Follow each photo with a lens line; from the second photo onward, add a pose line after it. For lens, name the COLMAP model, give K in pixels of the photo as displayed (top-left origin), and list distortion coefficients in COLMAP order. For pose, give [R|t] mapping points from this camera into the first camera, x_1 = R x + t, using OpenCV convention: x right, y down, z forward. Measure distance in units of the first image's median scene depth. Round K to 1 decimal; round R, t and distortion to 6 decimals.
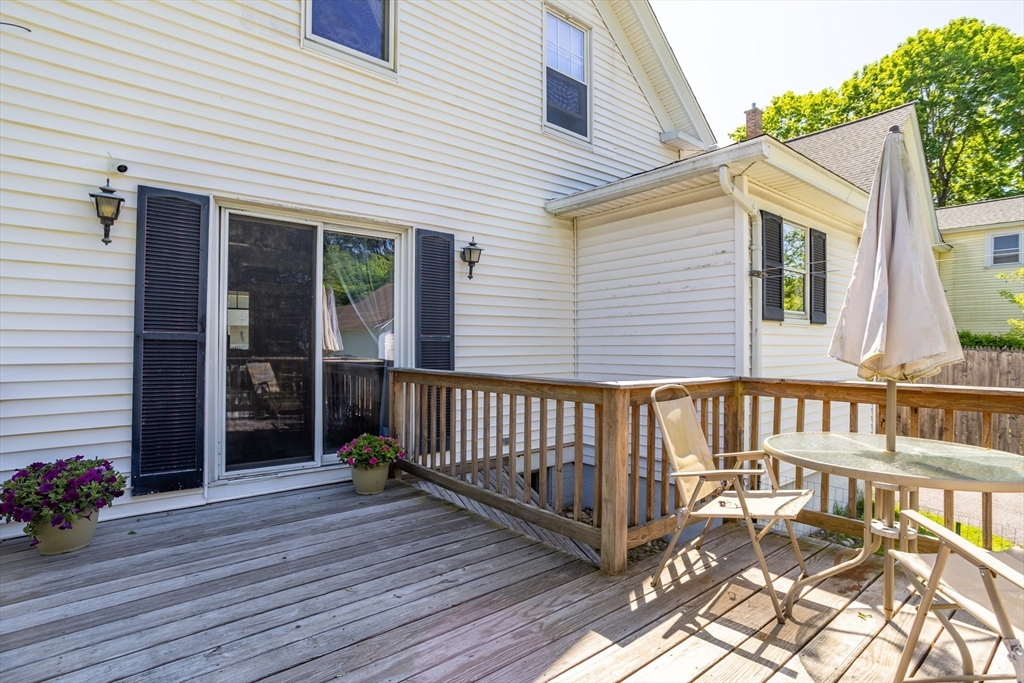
lens RADIAL K [[497.1, 0, 523.0], [0, 497.1, 340.2], [0, 0, 1]] dist [-0.042515, 0.017766]
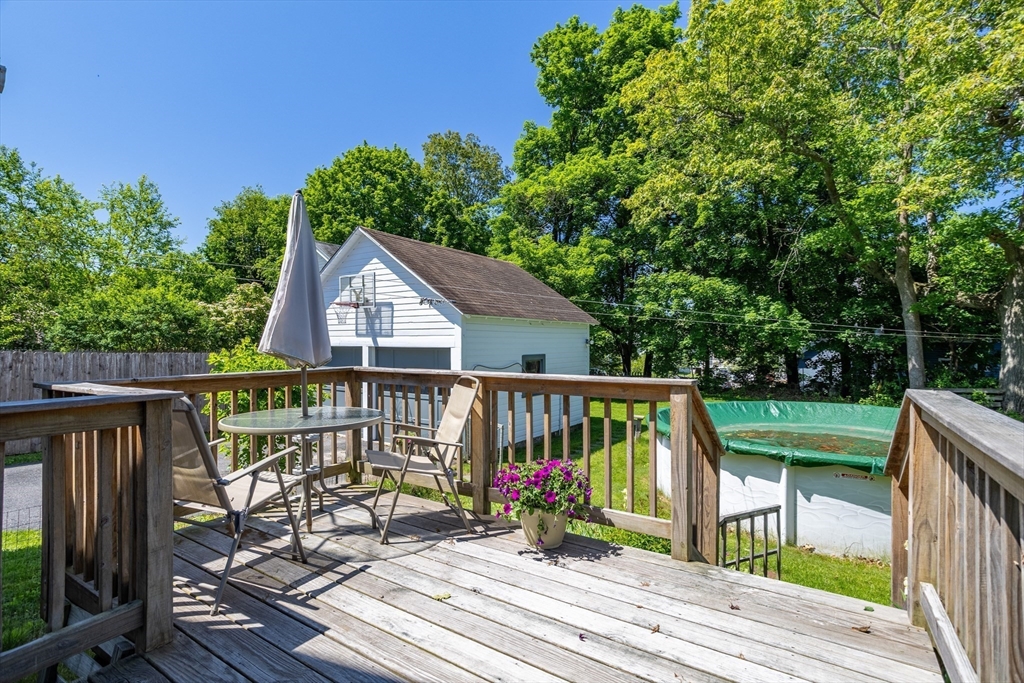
lens RADIAL K [[497.1, 0, 518.9], [0, 497.1, 341.3], [0, 0, 1]] dist [-0.042515, 0.017766]
pose [[-0.295764, -0.000875, 0.955261, -0.886647], [-0.012288, 0.999920, -0.002889, 0.002146], [-0.955182, -0.012593, -0.295751, 0.891026]]
